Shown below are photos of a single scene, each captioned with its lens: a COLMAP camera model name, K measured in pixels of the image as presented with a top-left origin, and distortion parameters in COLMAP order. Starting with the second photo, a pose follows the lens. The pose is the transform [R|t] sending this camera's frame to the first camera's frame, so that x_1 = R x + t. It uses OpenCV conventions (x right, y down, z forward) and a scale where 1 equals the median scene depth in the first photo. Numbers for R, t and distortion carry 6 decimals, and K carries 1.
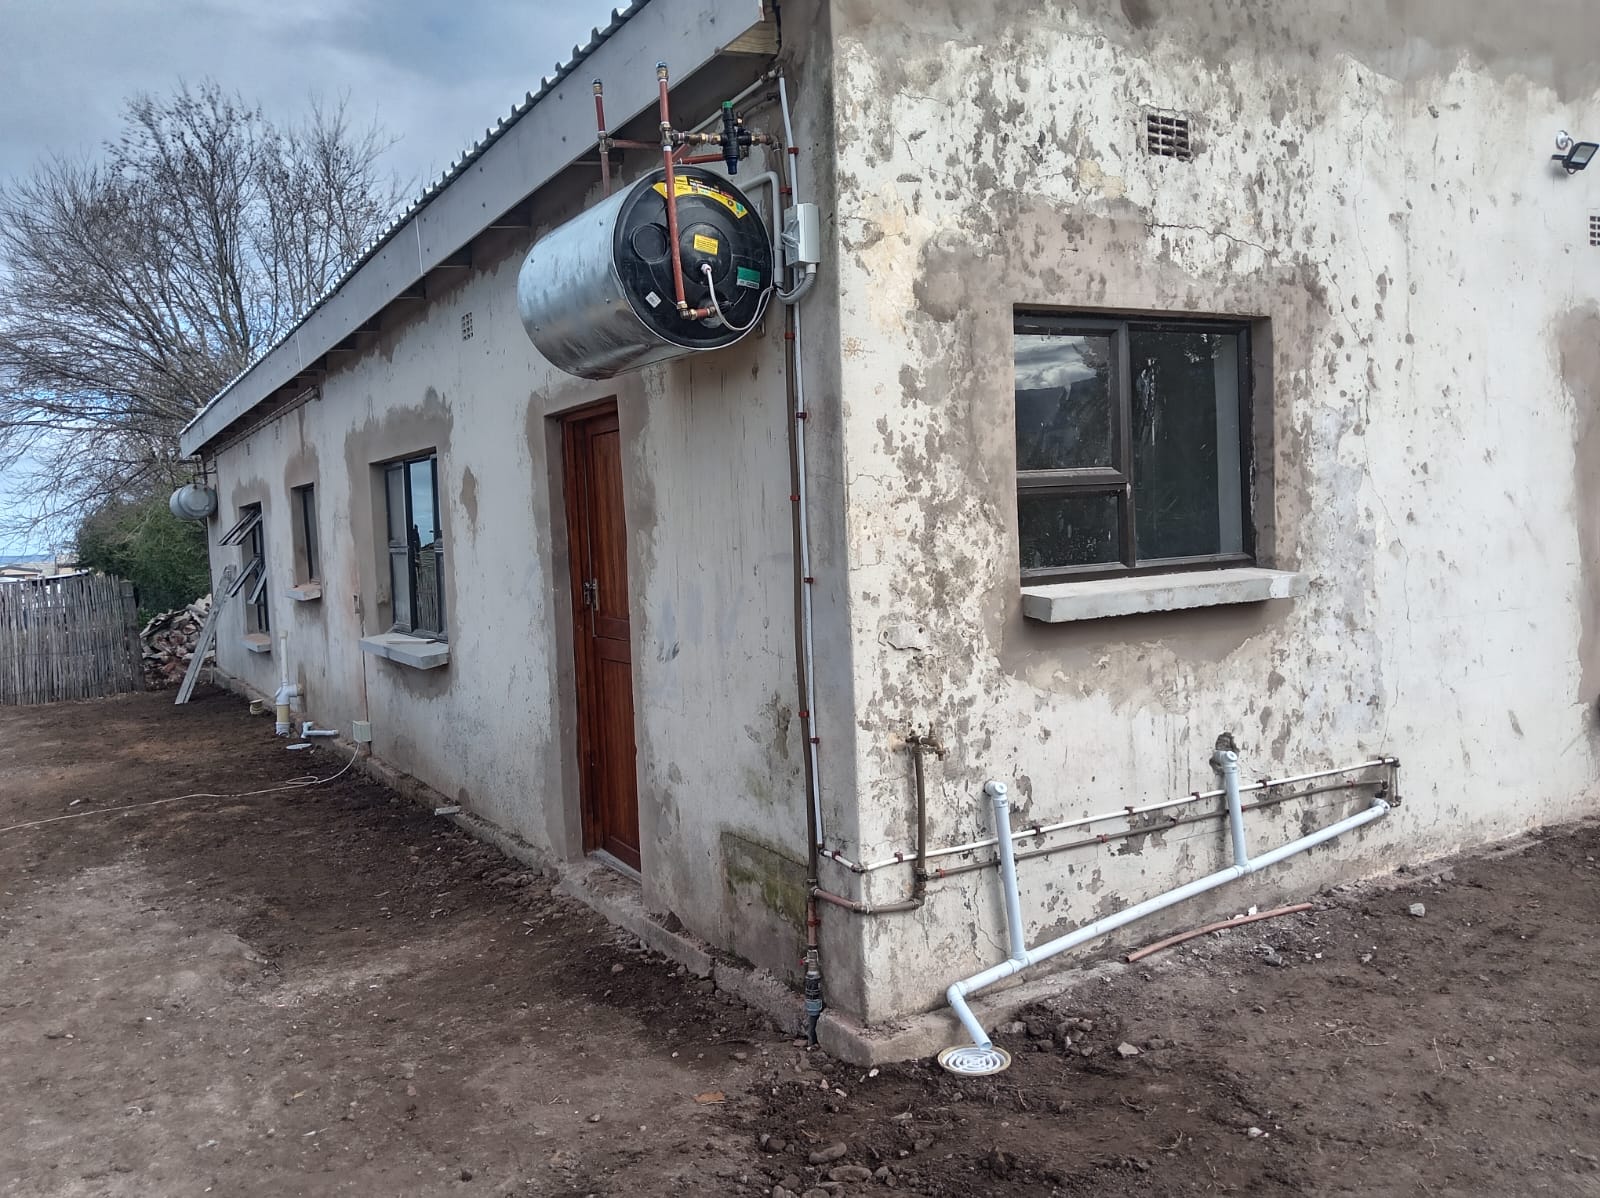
lens RADIAL K [[1240.4, 0, 746.8], [0, 1240.4, 596.9], [0, 0, 1]] dist [0.096123, -0.159087]
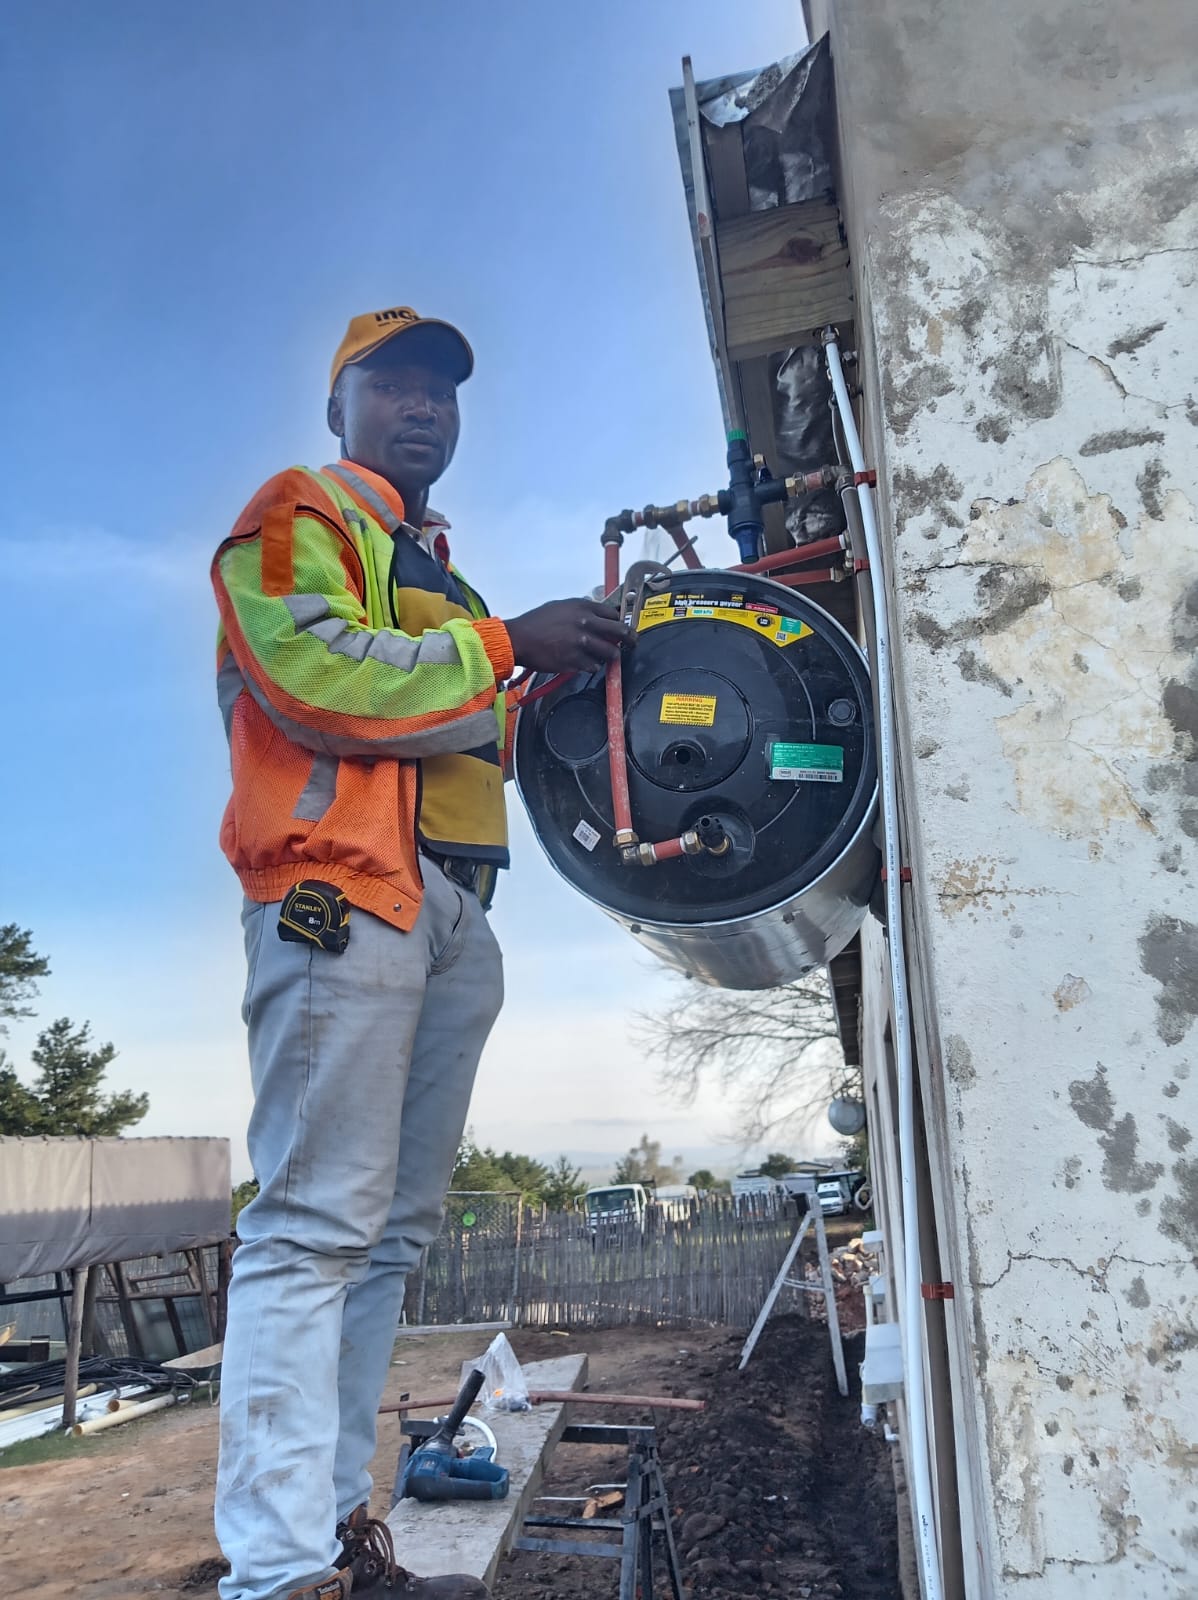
lens RADIAL K [[1240.4, 0, 621.0], [0, 1240.4, 805.8], [0, 0, 1]] dist [0.096123, -0.159087]
pose [[0.769099, -0.153208, -0.620495, 0.235382], [-0.038307, 0.958048, -0.284035, -0.113383], [0.637980, 0.242220, 0.730966, 0.654302]]
